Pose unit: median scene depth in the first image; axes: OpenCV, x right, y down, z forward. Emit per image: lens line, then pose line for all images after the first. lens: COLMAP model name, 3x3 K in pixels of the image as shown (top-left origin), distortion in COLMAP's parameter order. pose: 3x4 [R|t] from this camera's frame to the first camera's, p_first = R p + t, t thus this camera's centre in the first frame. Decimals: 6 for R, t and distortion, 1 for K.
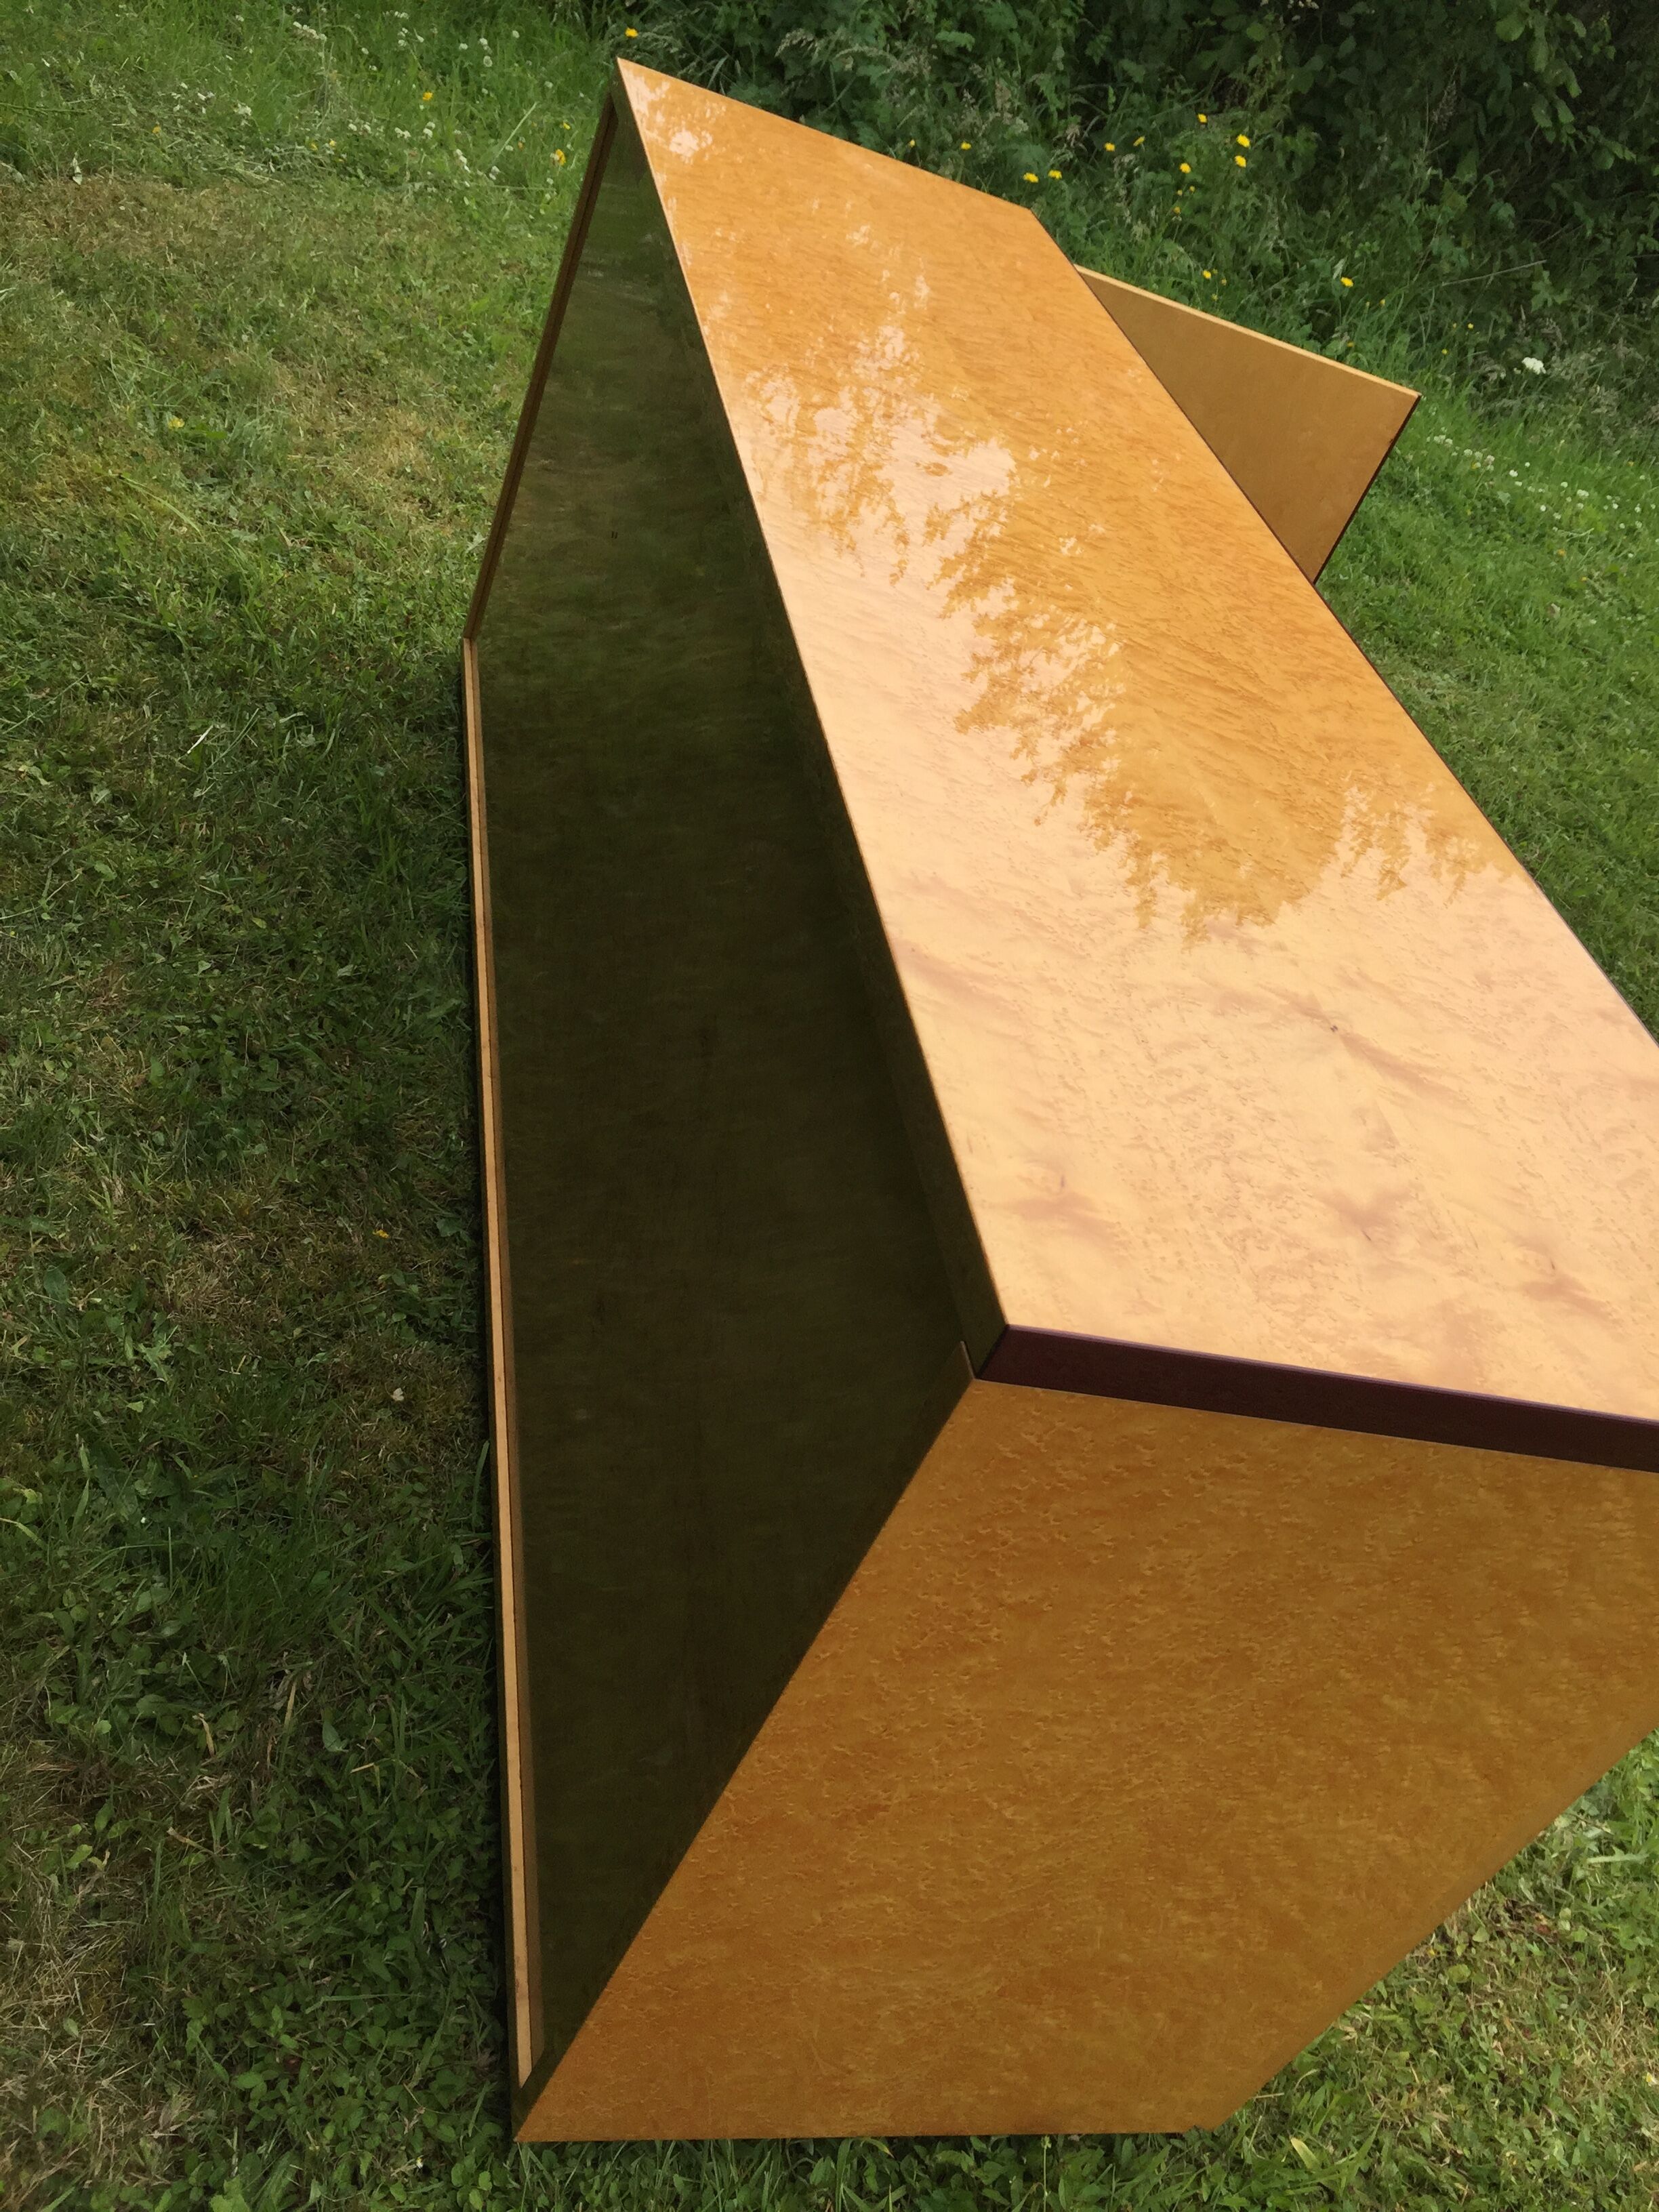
lens RADIAL K [[1865.6, 0, 821.5], [0, 1865.6, 1115.7], [0, 0, 1]] dist [0.077969, -0.113886]
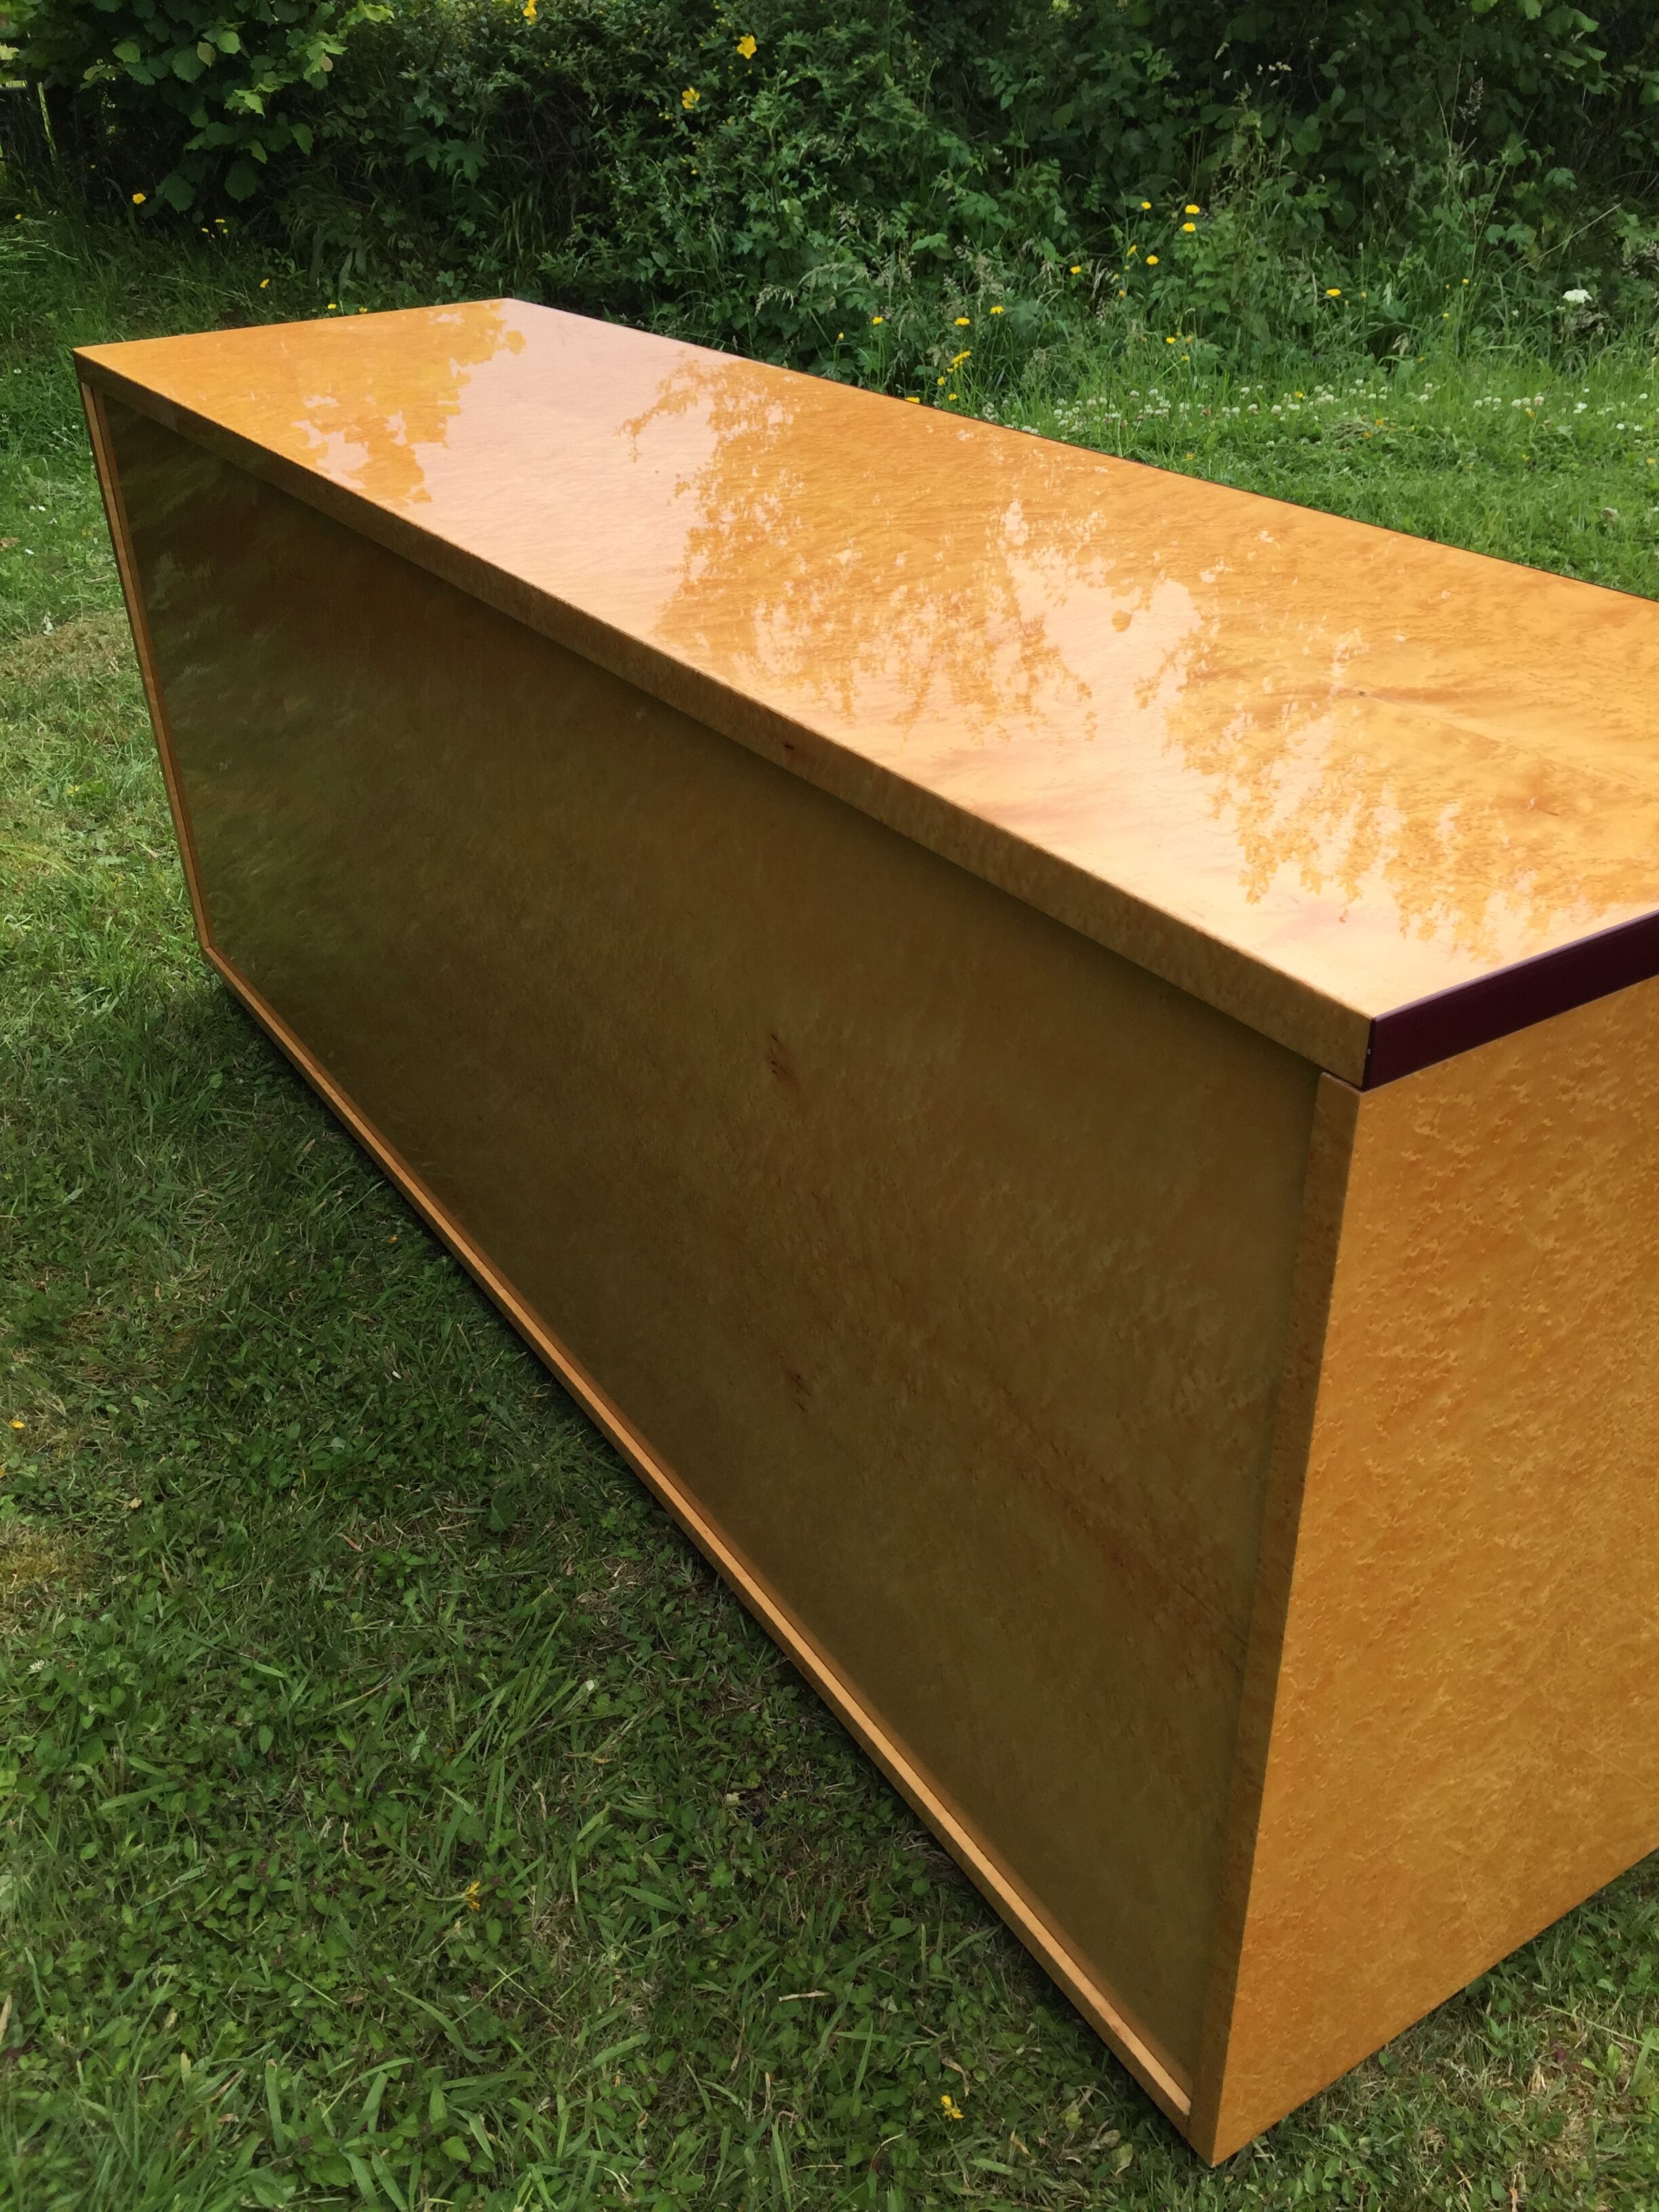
lens RADIAL K [[1865.6, 0, 832.1], [0, 1865.6, 1110.1], [0, 0, 1]] dist [0.077969, -0.113886]
pose [[0.854373, -0.503797, 0.127416, -0.235172], [0.510555, 0.859477, -0.025135, 0.029091], [-0.096848, 0.086528, 0.991531, 0.065565]]
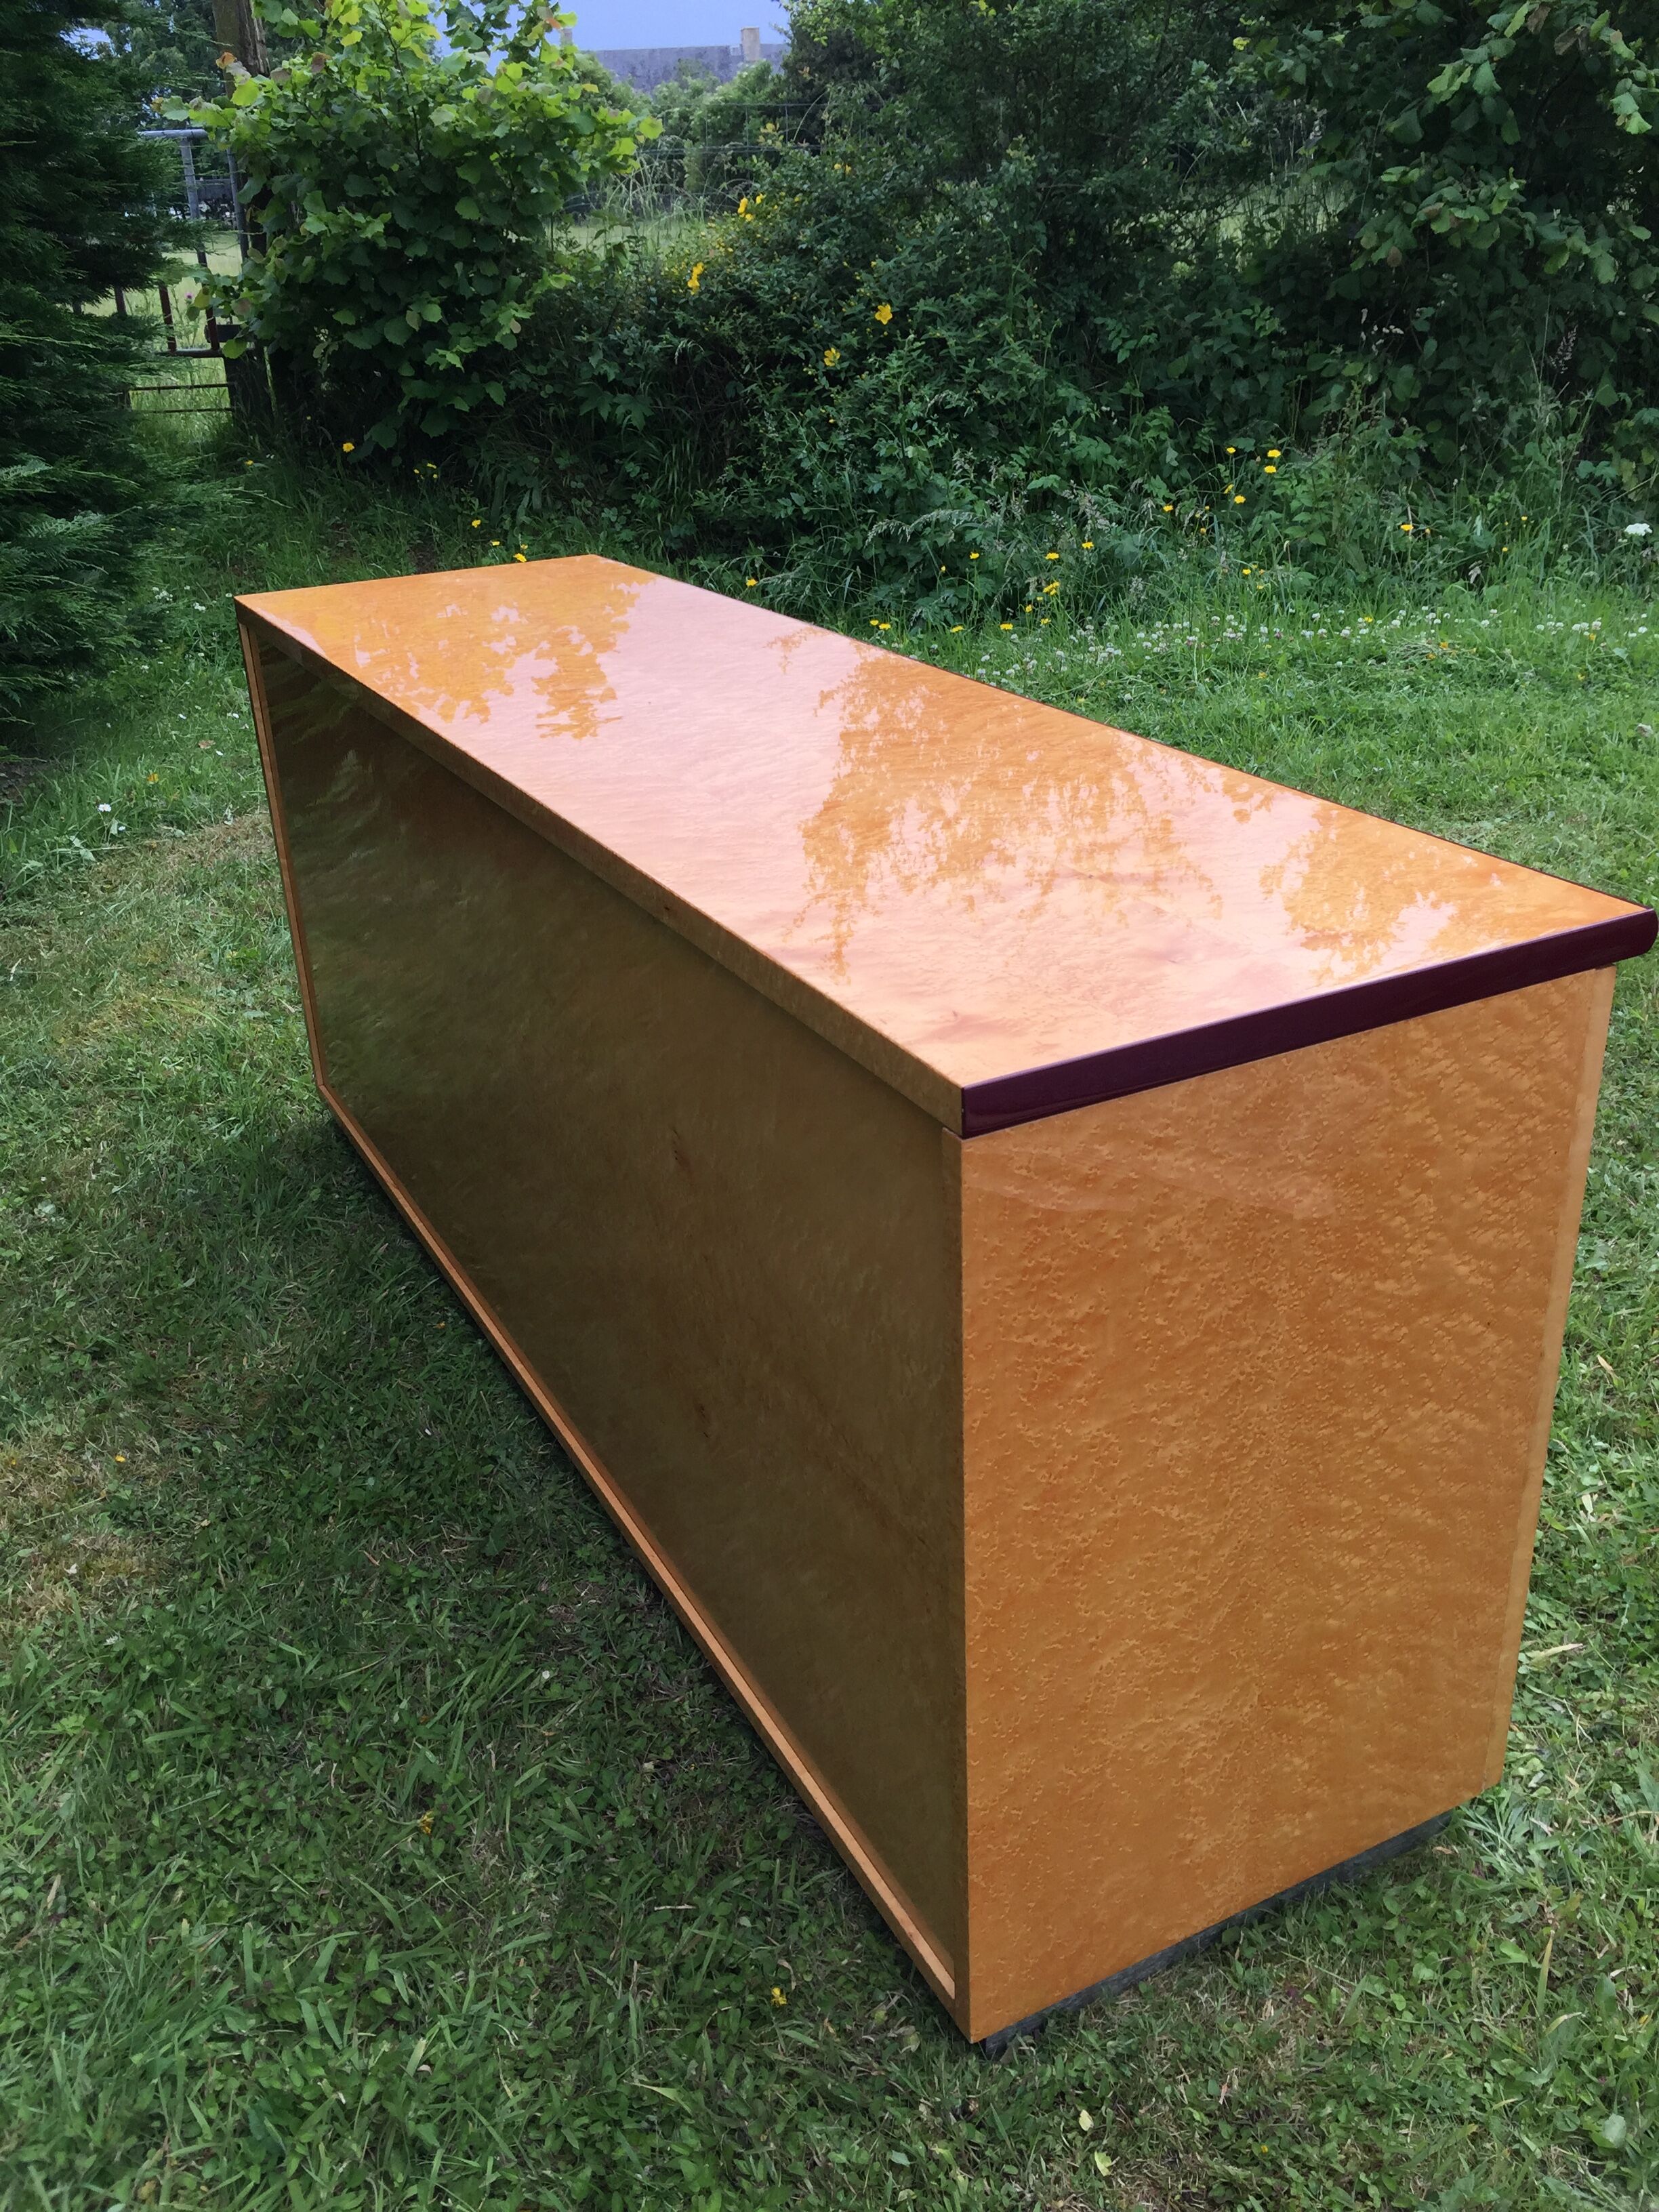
lens RADIAL K [[1865.6, 0, 839.3], [0, 1865.6, 1119.0], [0, 0, 1]] dist [0.077969, -0.113886]
pose [[0.878588, -0.467220, 0.098933, -0.109570], [0.477339, 0.865678, -0.150830, 0.249477], [-0.015173, 0.179742, 0.983597, -0.311046]]
